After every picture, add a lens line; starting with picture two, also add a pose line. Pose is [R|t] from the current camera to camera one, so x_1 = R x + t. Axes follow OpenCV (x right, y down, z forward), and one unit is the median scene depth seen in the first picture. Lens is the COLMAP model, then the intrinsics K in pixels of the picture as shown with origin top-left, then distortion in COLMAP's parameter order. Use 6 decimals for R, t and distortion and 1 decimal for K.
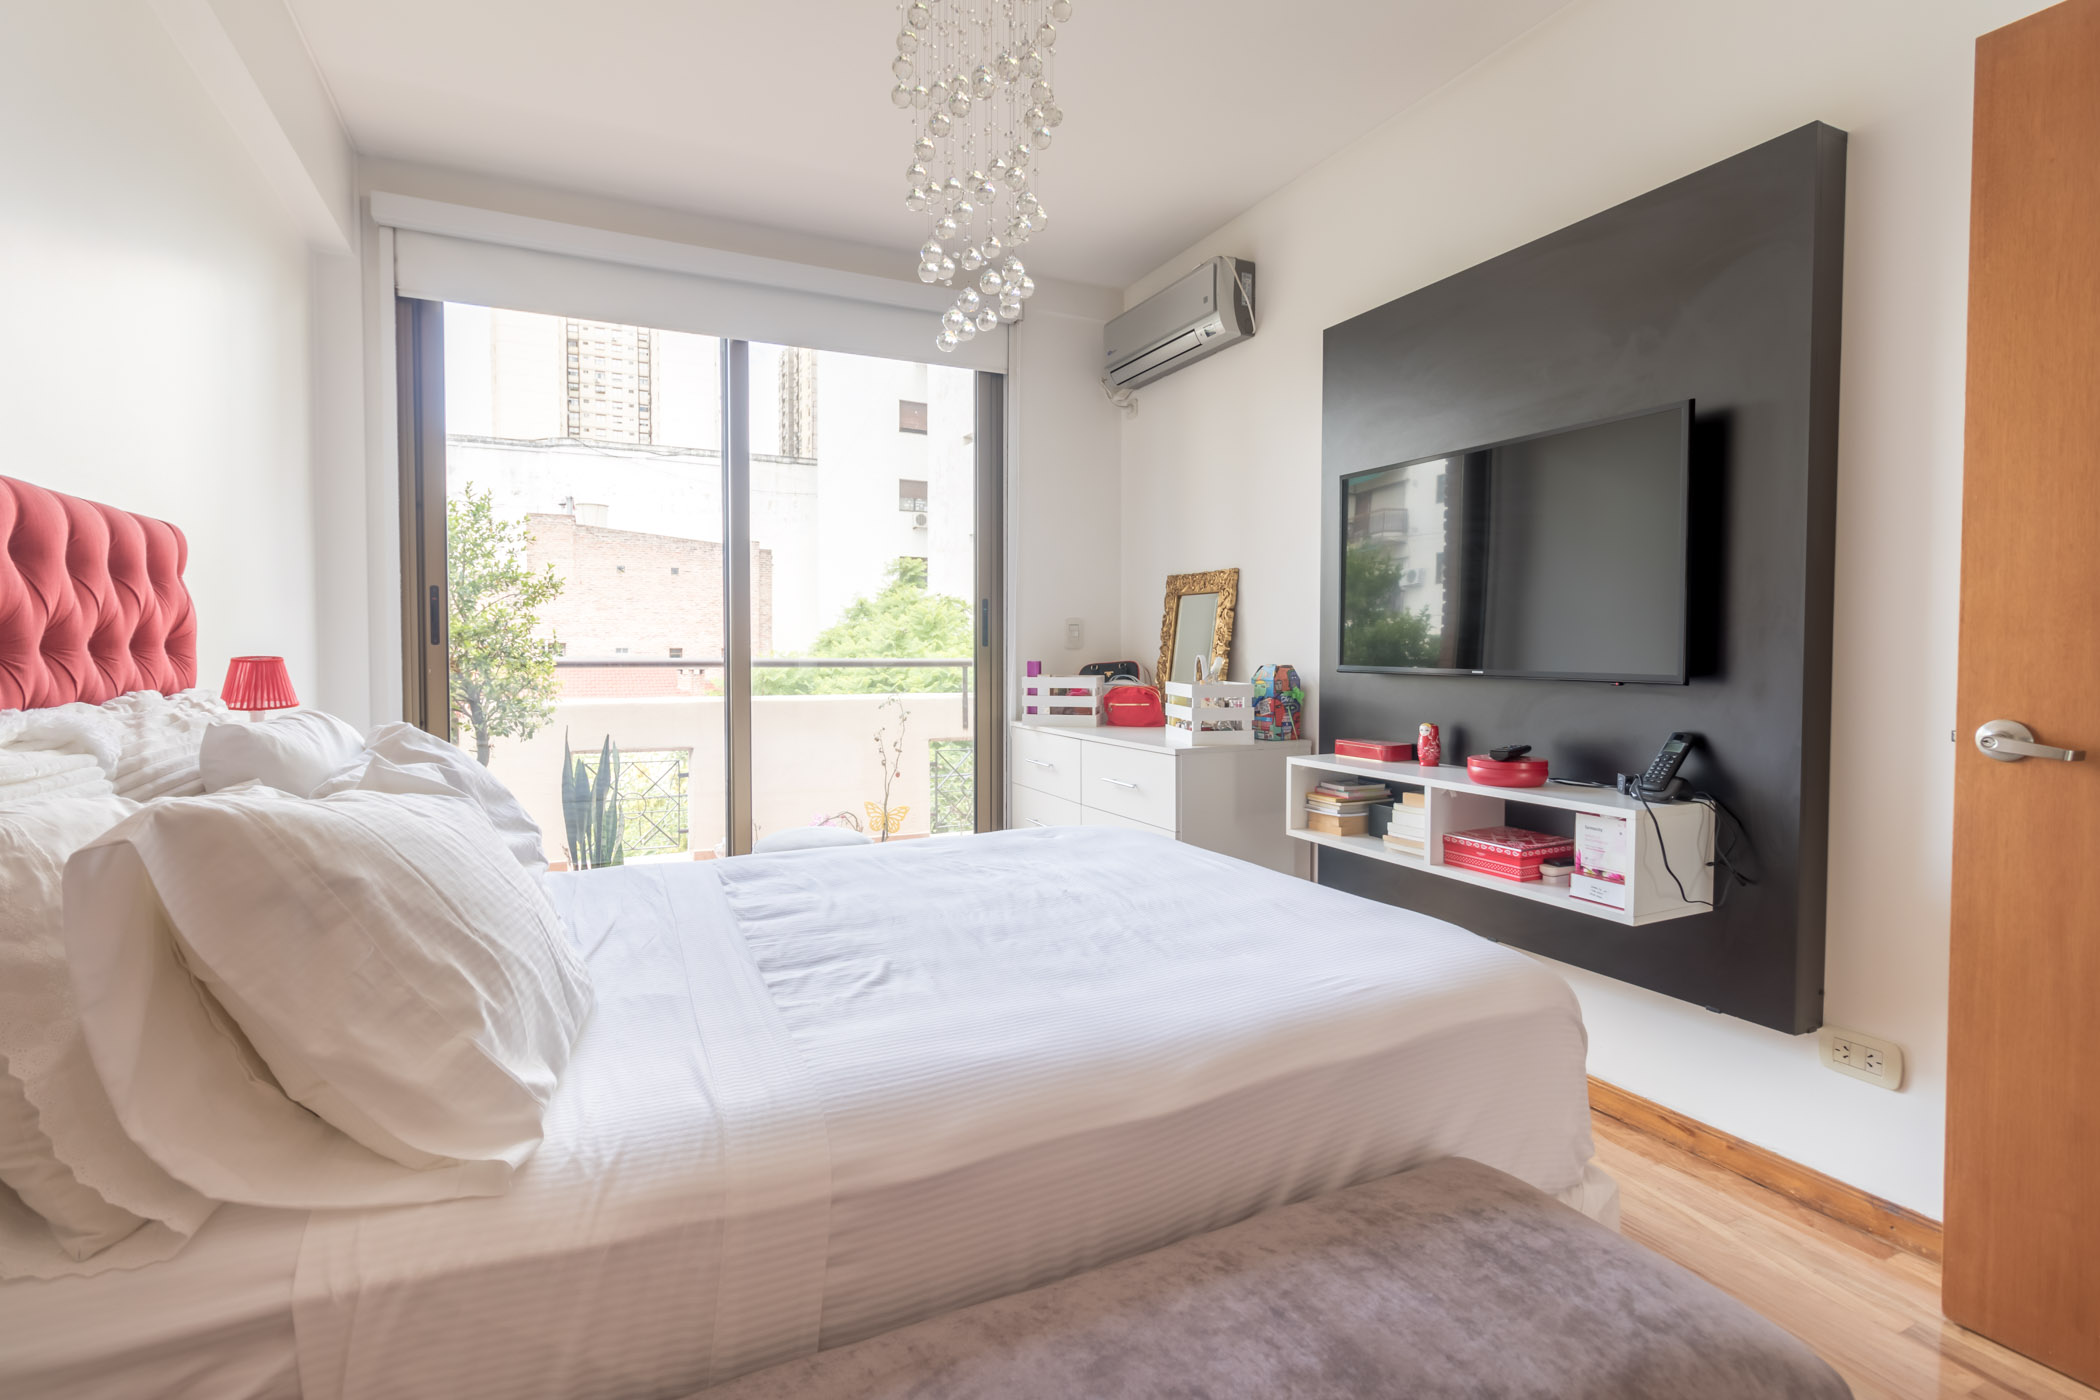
lens RADIAL K [[963.6, 0, 1047.2], [0, 963.6, 672.5], [0, 0, 1]] dist [0.001458, 0.000334]
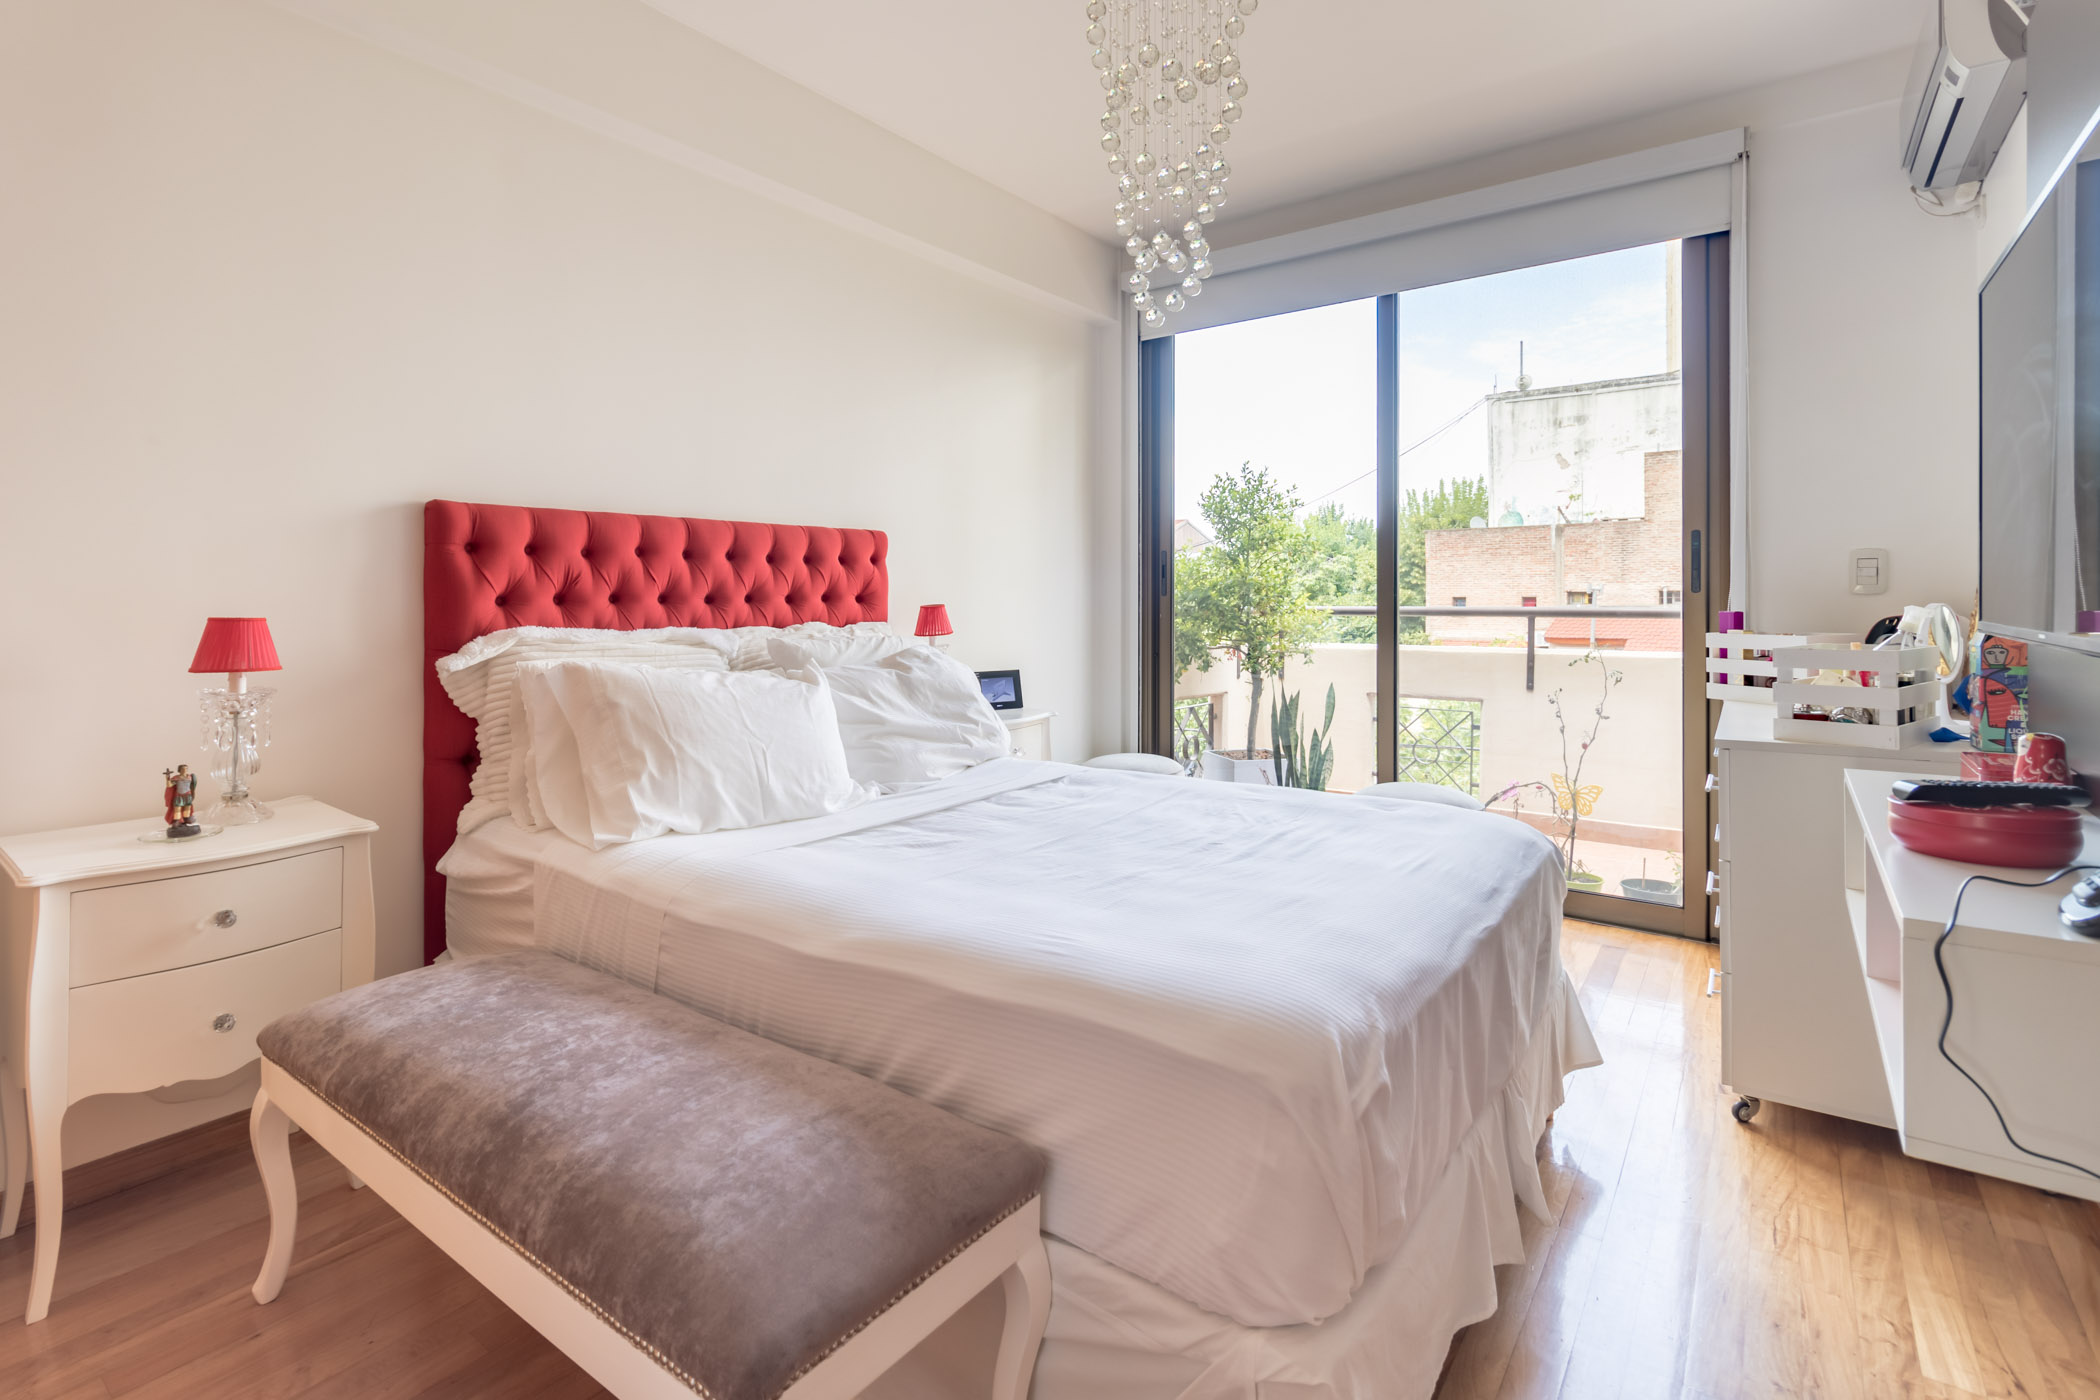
lens RADIAL K [[997.5, 0, 1047.3], [0, 997.5, 592.0], [0, 0, 1]] dist [0.022405, 0.000072]
pose [[0.478678, -0.010301, -0.877930, 0.487952], [-0.016149, 0.999659, -0.020535, -0.003158], [0.877842, 0.024008, 0.478348, 0.205575]]
